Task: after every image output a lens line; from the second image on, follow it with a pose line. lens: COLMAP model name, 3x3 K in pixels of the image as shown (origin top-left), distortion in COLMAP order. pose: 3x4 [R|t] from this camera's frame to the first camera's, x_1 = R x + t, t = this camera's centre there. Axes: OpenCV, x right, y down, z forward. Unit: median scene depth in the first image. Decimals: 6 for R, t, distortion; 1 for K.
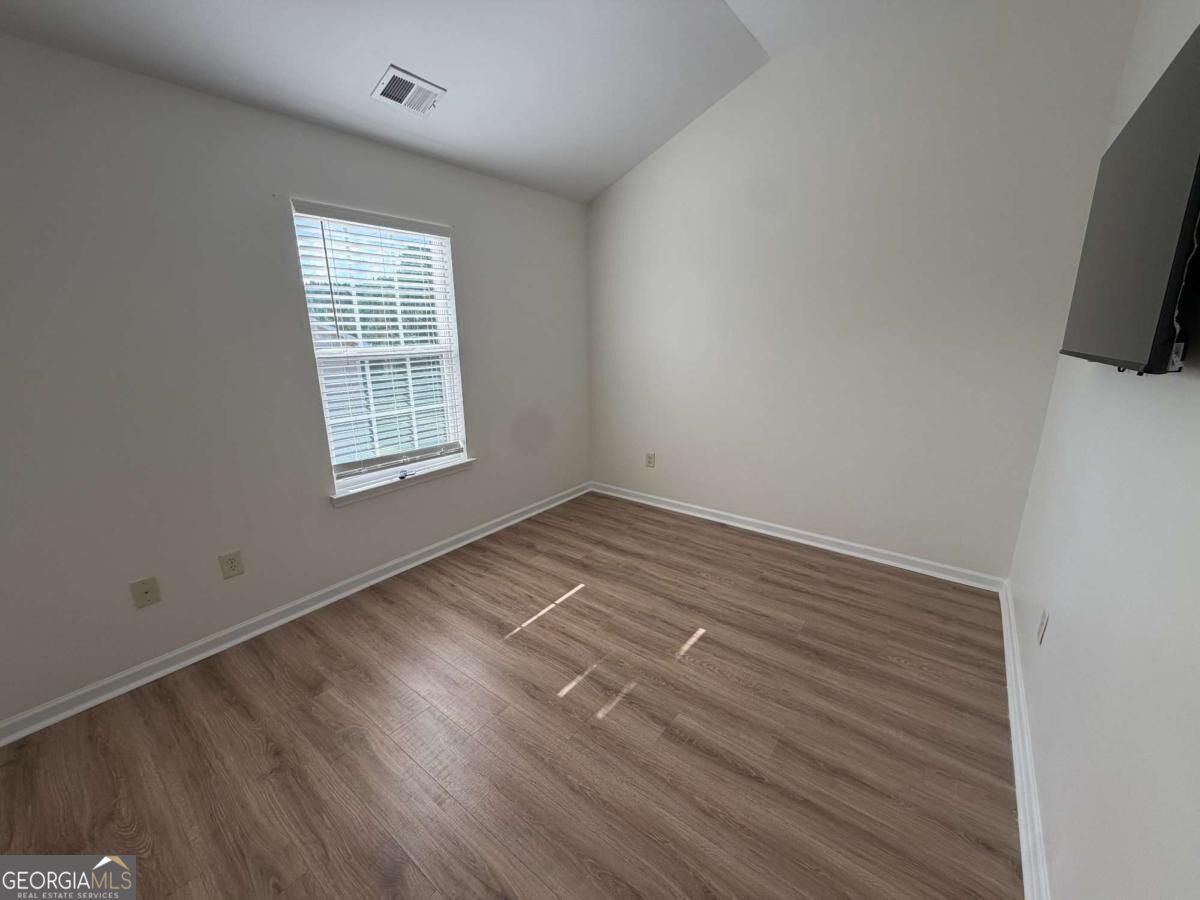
lens RADIAL K [[477.0, 0, 598.8], [0, 477.0, 450.5], [0, 0, 1]] dist [-0.002198, 0.000864]
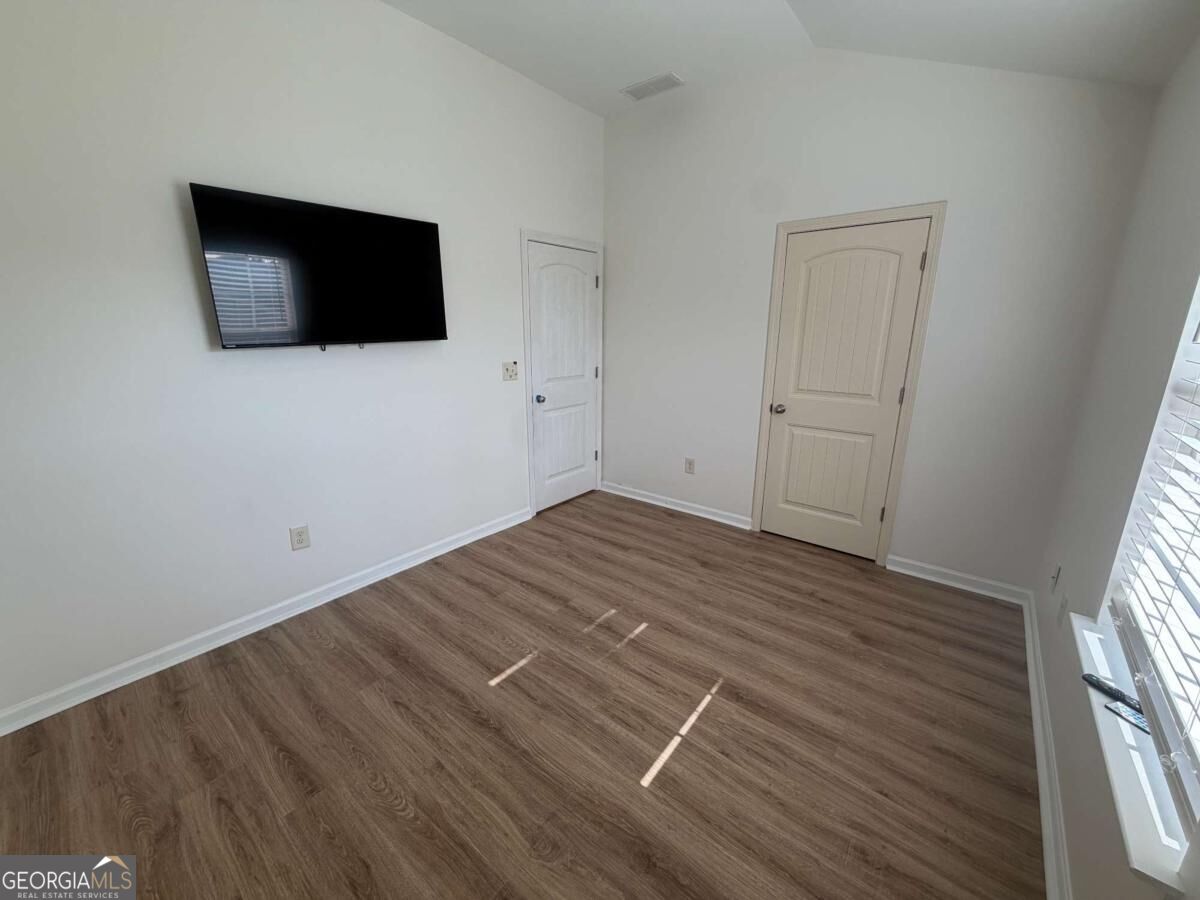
lens RADIAL K [[477.0, 0, 595.0], [0, 477.0, 445.2], [0, 0, 1]] dist [-0.002198, 0.000864]
pose [[-0.999337, -0.002523, 0.036308, 0.006128], [0.015063, 0.879467, 0.475721, -0.404461], [-0.033132, 0.475953, -0.878846, 1.579157]]
